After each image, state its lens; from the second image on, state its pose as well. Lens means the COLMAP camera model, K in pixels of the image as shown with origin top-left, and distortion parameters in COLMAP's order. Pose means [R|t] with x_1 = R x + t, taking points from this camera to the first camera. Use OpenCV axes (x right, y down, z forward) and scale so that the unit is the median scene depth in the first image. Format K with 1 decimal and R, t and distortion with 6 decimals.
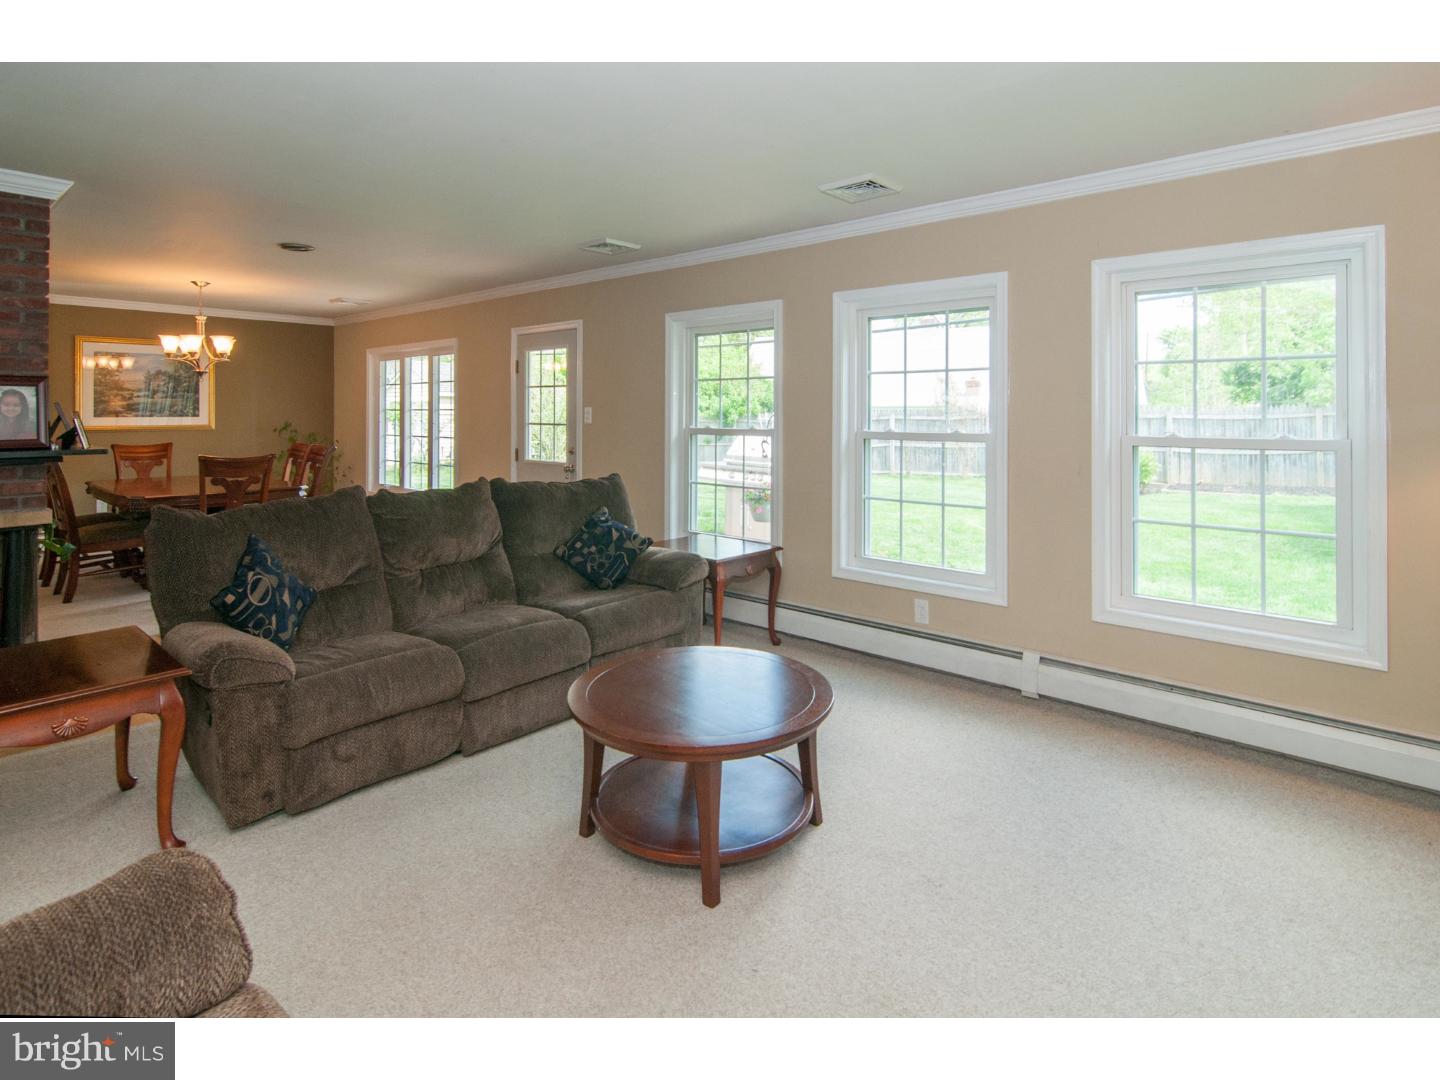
lens RADIAL K [[743.5, 0, 724.5], [0, 743.5, 408.9], [0, 0, 1]] dist [0.005652, 0.000589]
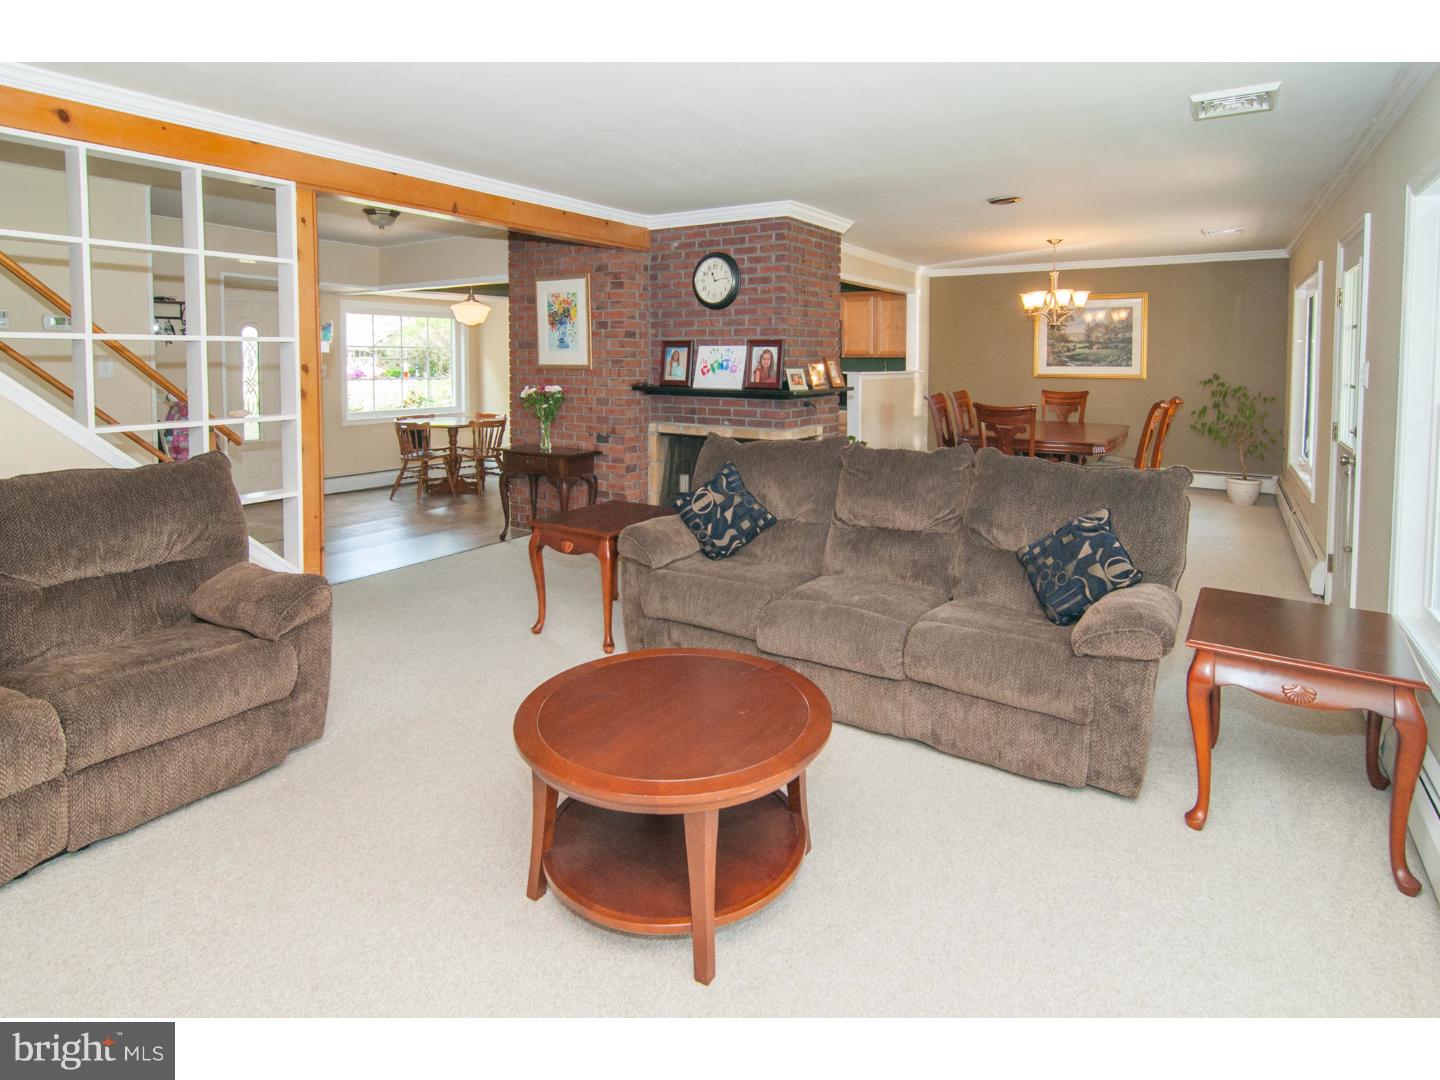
lens RADIAL K [[779.5, 0, 722.9], [0, 779.5, 392.7], [0, 0, 1]] dist [-0.000478, -0.000466]
pose [[0.152284, 0.045776, -0.987276, 0.278767], [0.002012, 0.998910, 0.046626, -0.005332], [0.988335, -0.009087, 0.152026, 0.314525]]
